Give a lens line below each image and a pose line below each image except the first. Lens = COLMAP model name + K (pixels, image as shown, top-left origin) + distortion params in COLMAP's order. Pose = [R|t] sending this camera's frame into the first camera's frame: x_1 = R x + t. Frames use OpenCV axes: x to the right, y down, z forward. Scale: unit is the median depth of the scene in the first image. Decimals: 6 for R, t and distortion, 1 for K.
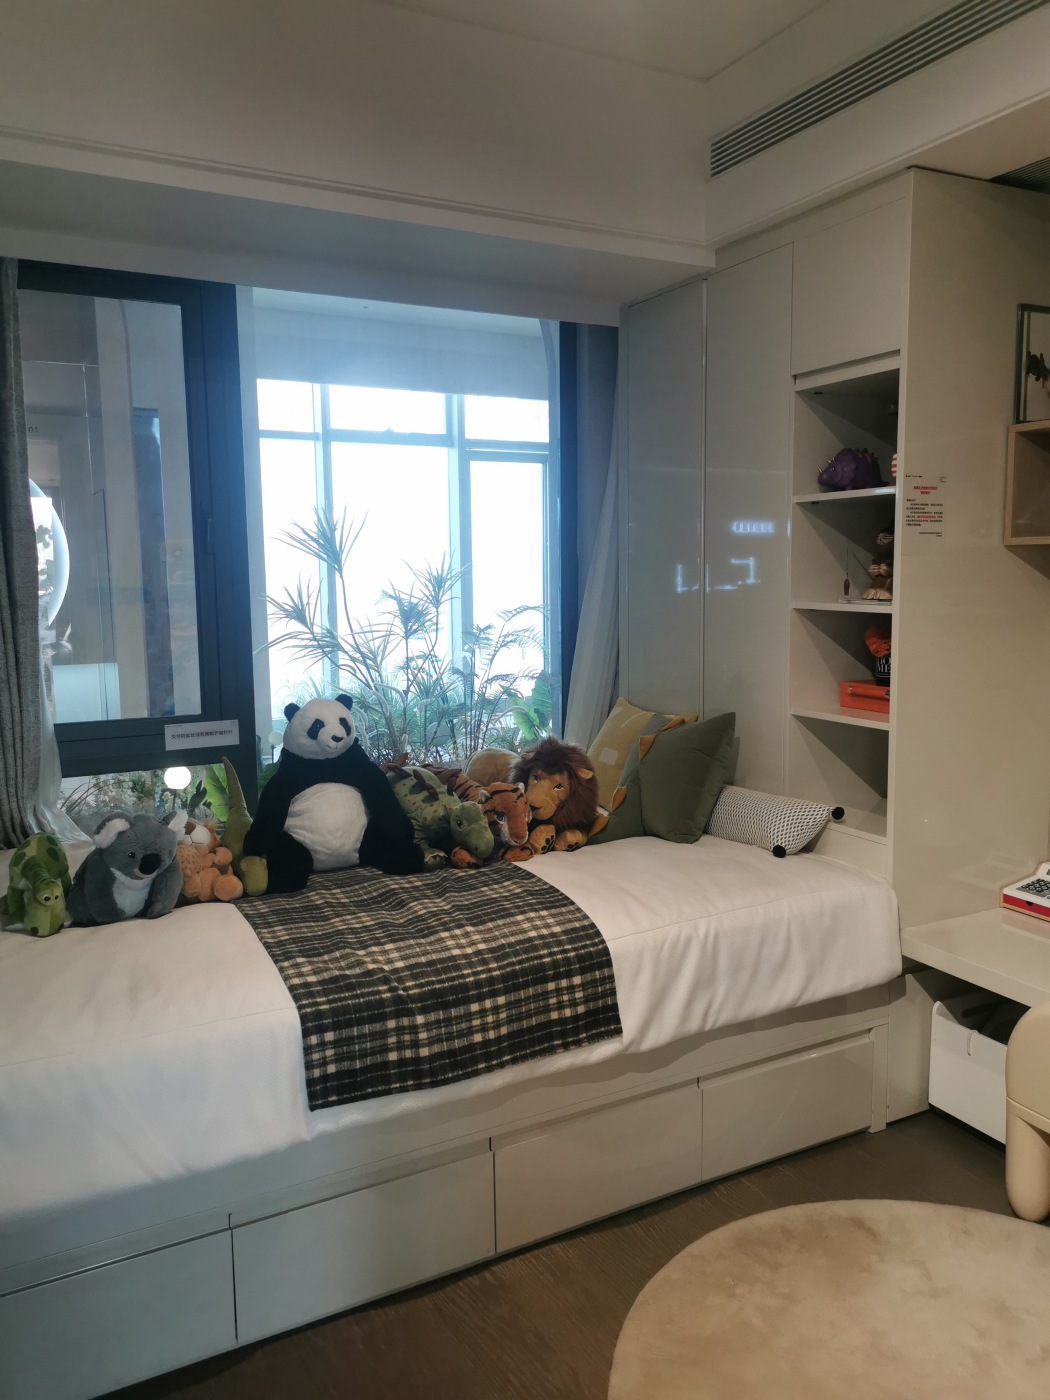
lens RADIAL K [[1078.1, 0, 526.5], [0, 1078.1, 699.1], [0, 0, 1]] dist [0.007120, -0.000118]
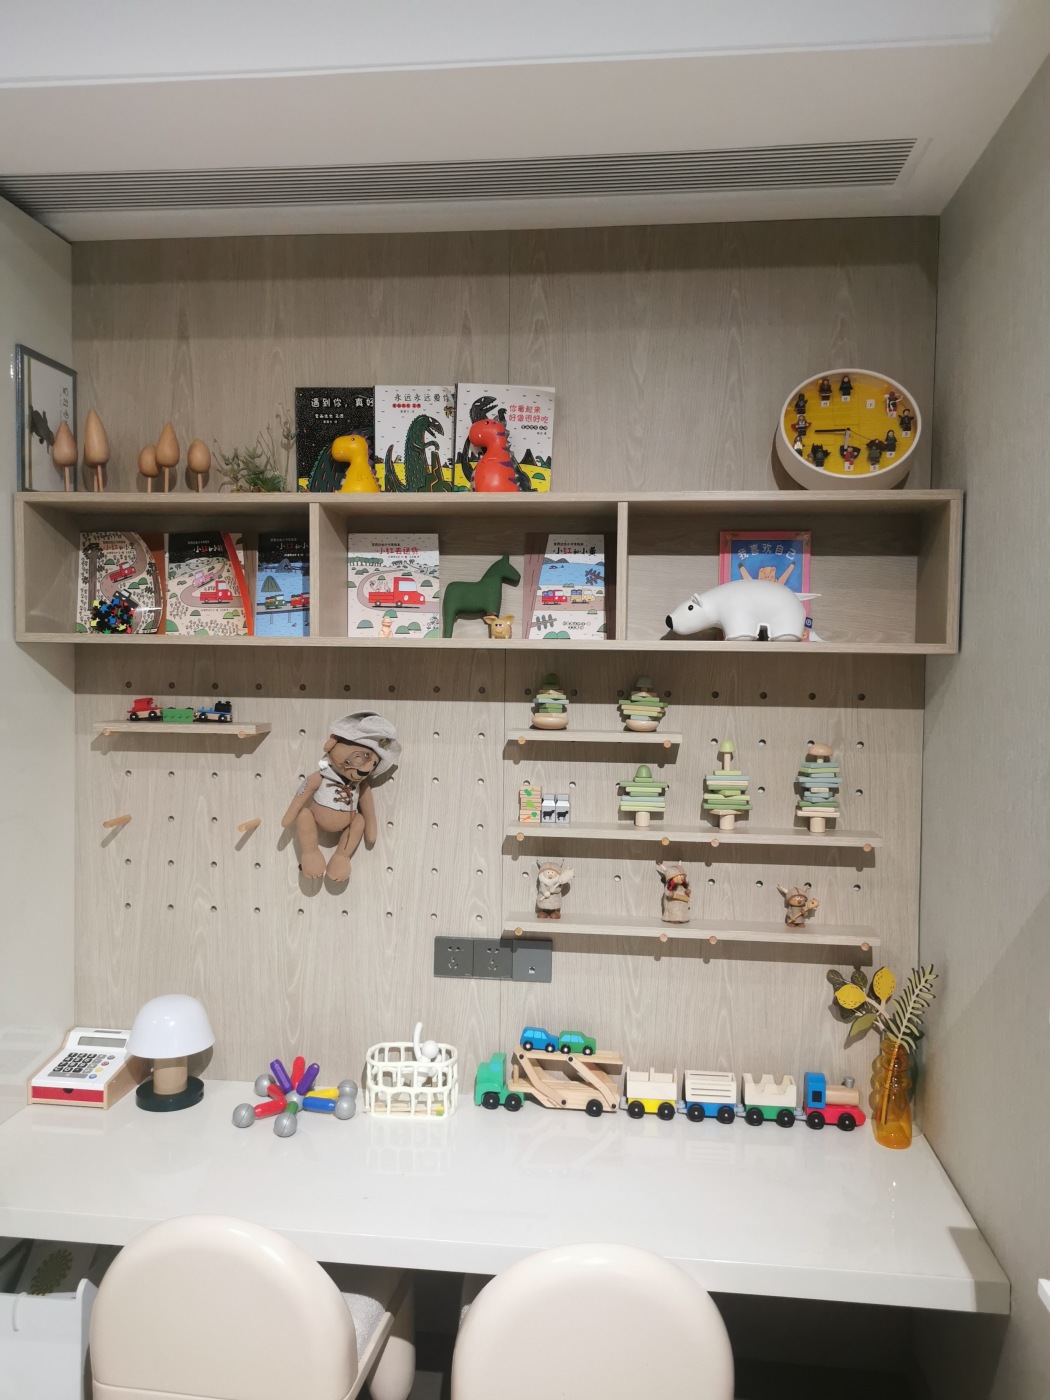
lens RADIAL K [[1078.1, 0, 525.7], [0, 1078.1, 696.7], [0, 0, 1]] dist [0.007120, -0.000118]
pose [[0.557843, -0.013317, 0.829840, -0.002749], [0.086382, 0.995372, -0.042095, -0.038213], [-0.825439, 0.095165, 0.556412, 0.262348]]
